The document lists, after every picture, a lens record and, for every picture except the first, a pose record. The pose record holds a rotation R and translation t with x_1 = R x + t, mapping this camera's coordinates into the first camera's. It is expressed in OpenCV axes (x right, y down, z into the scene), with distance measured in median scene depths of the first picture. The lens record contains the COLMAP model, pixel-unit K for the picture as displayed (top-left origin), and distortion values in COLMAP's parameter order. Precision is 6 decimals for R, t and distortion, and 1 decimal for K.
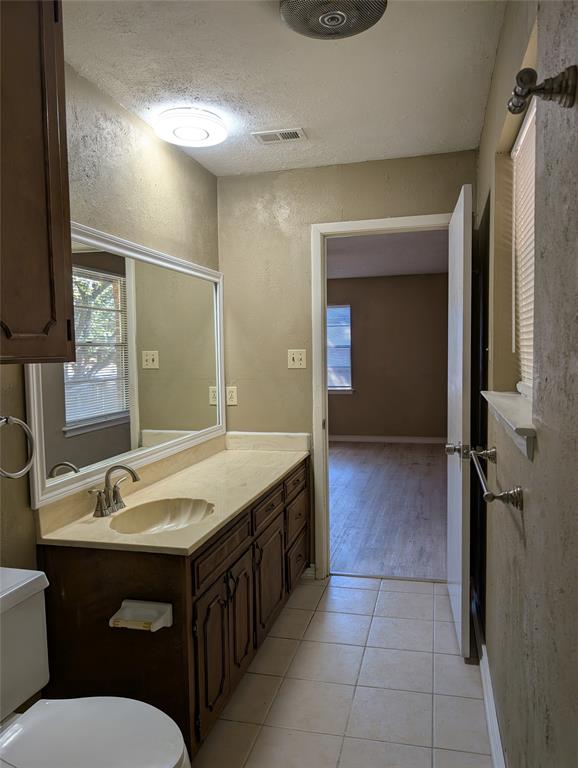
lens RADIAL K [[555.0, 0, 293.6], [0, 555.0, 384.0], [0, 0, 1]] dist [-0.000030, -0.003143]
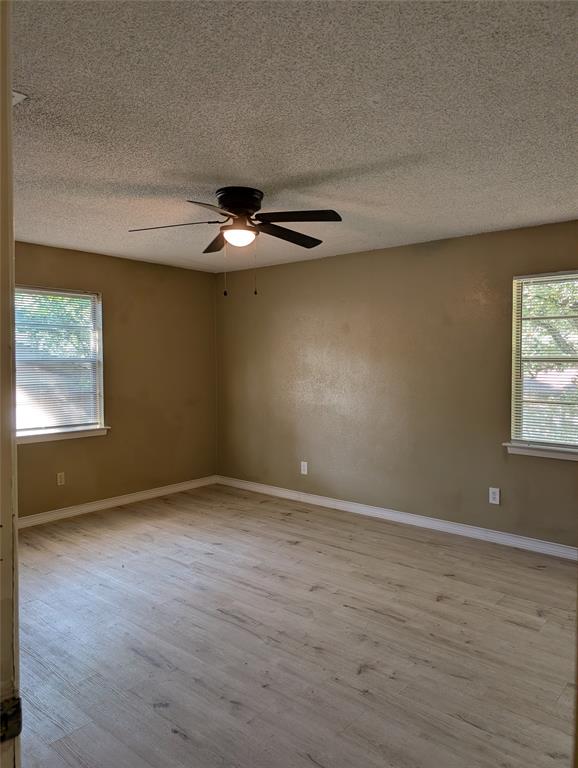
lens RADIAL K [[547.9, 0, 289.0], [0, 547.9, 384.0], [0, 0, 1]] dist [-0.000529, -0.004343]
pose [[0.433958, -0.023500, 0.900627, -0.382009], [0.044394, 0.999003, 0.004676, -0.034871], [-0.899839, 0.037953, 0.434569, 0.530421]]
